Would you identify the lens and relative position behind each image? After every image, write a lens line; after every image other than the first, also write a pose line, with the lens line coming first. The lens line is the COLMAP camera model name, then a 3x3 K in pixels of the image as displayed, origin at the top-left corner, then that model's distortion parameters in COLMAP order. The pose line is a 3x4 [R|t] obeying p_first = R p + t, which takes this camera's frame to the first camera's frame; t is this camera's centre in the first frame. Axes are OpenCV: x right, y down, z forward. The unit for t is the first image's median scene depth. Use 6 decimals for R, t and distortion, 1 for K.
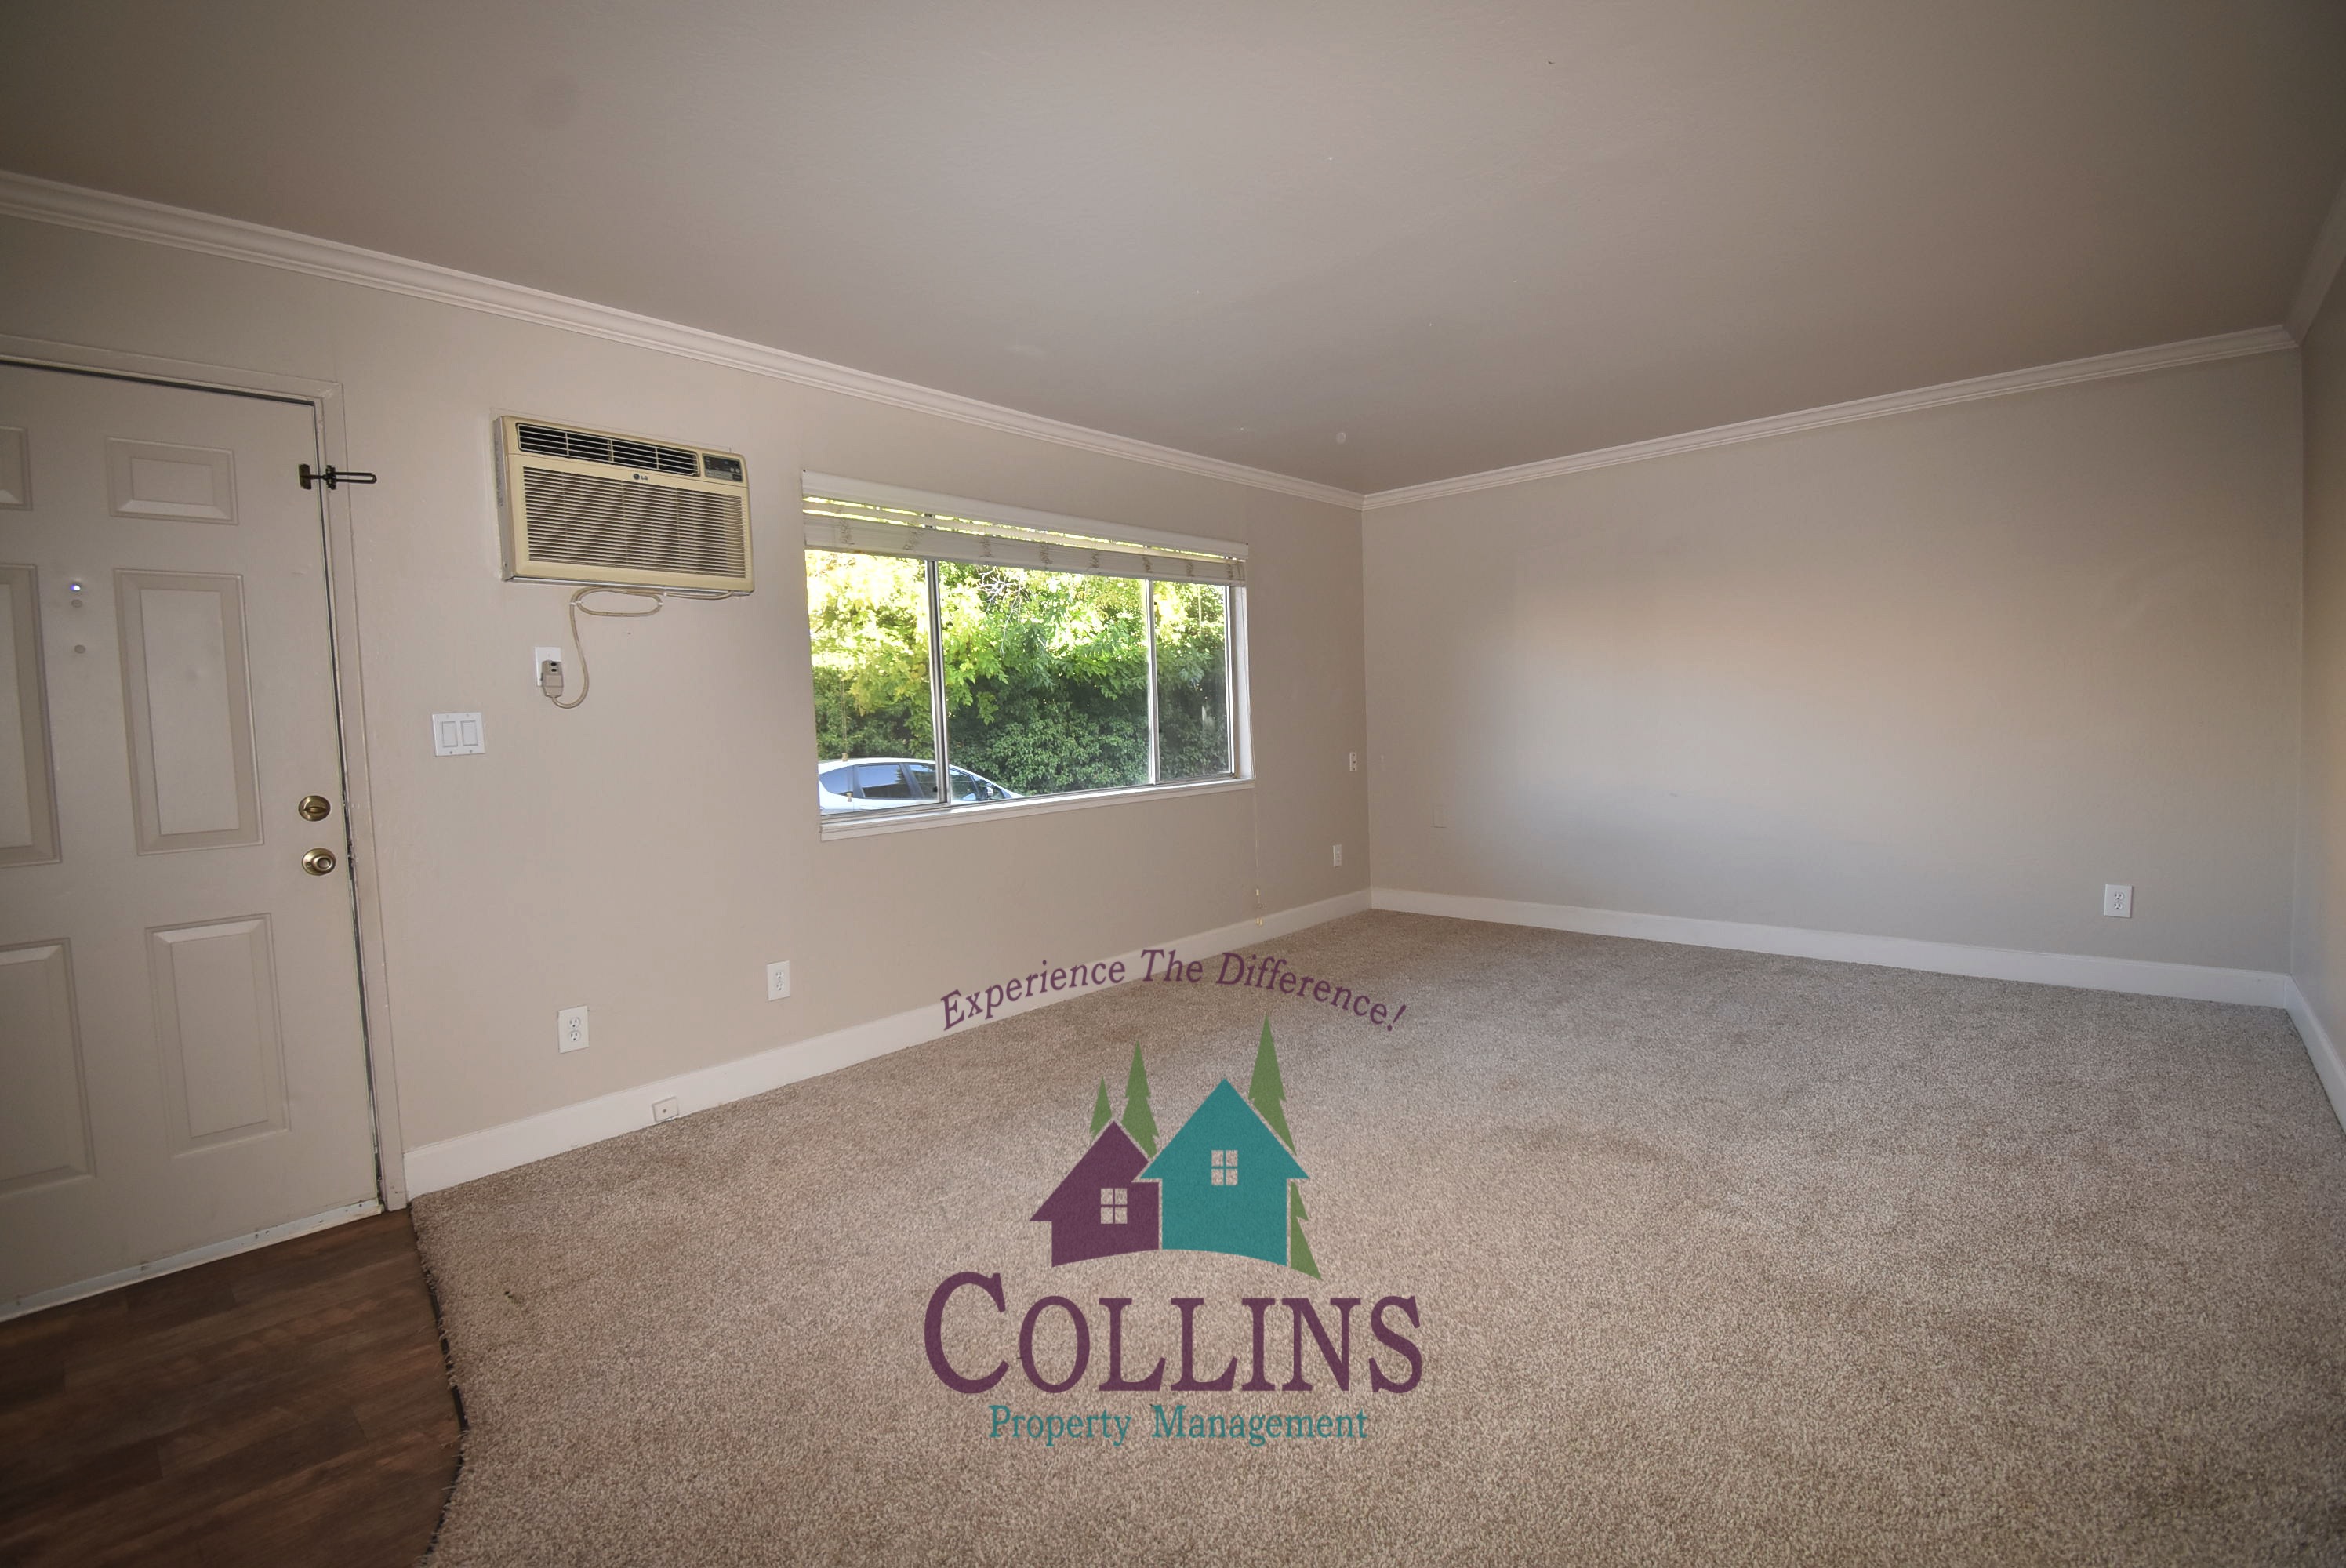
lens RADIAL K [[1047.5, 0, 1173.0], [0, 1047.5, 784.0], [0, 0, 1]] dist [0.000298, -0.000092]
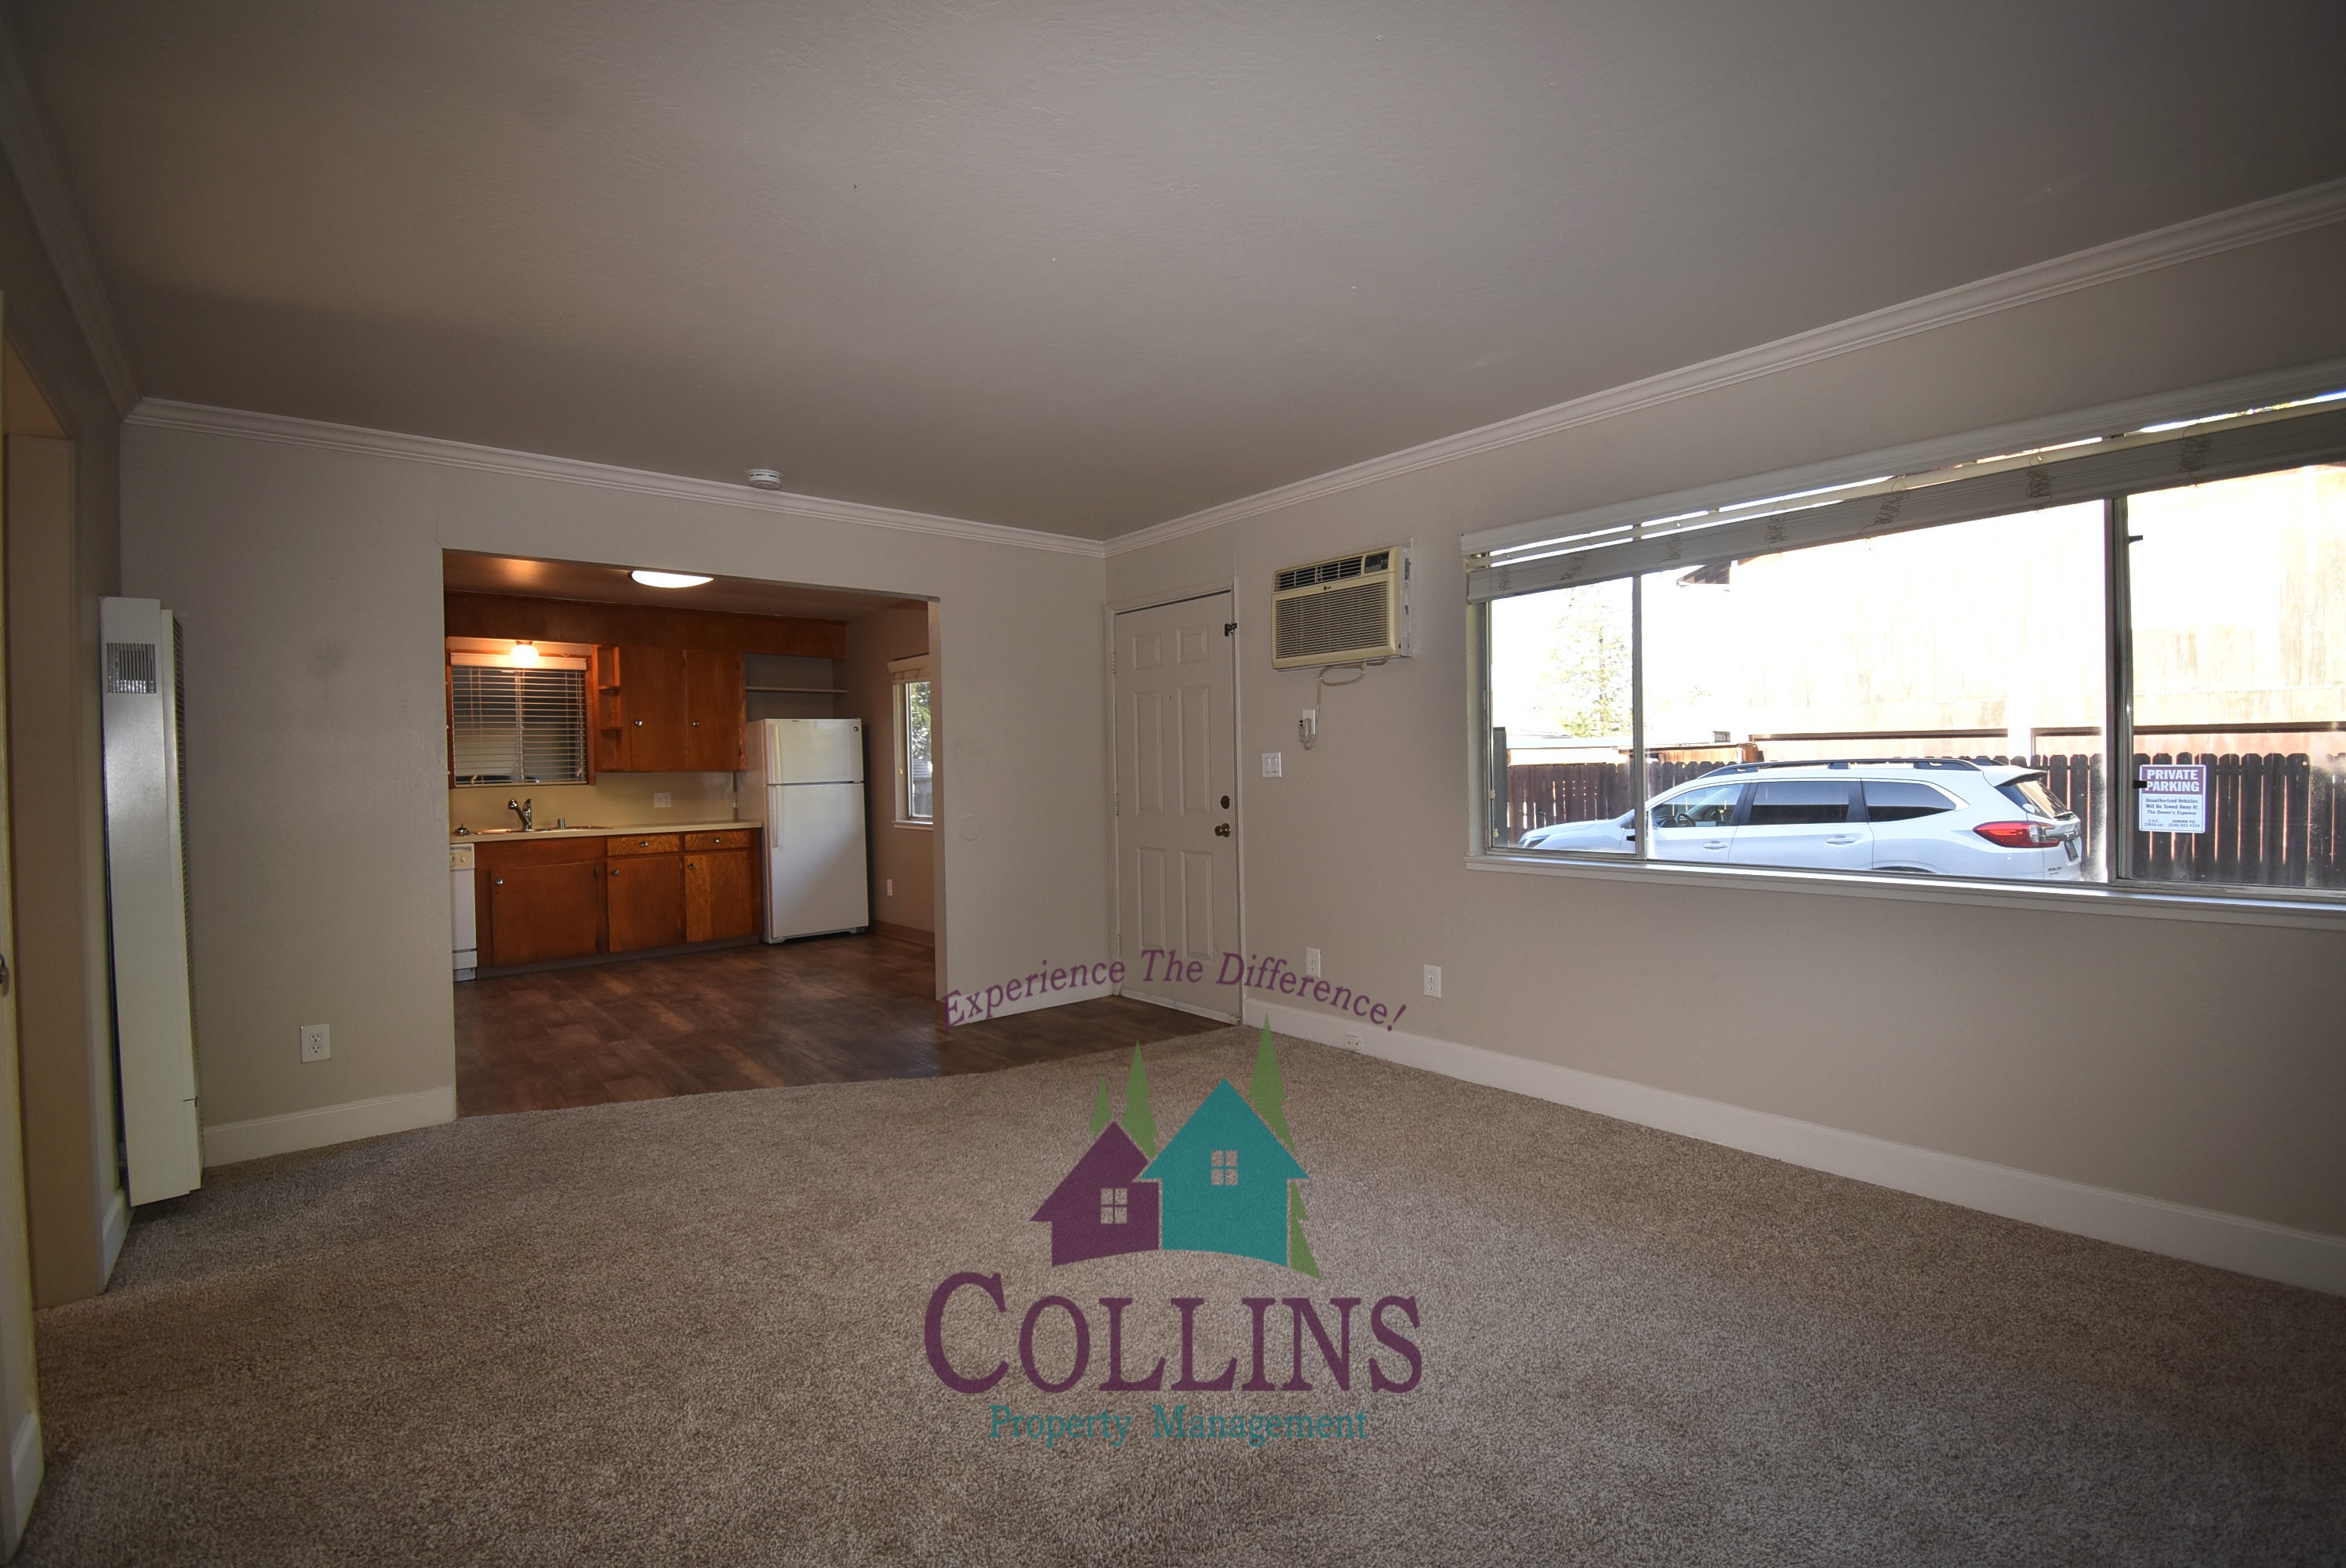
lens RADIAL K [[1047.5, 0, 1173.0], [0, 1047.5, 784.0], [0, 0, 1]] dist [0.000298, -0.000092]
pose [[-0.143433, 0.056140, -0.988066, 0.935313], [-0.038444, 0.997320, 0.062246, -0.107710], [0.988913, 0.046914, -0.140891, 1.001498]]
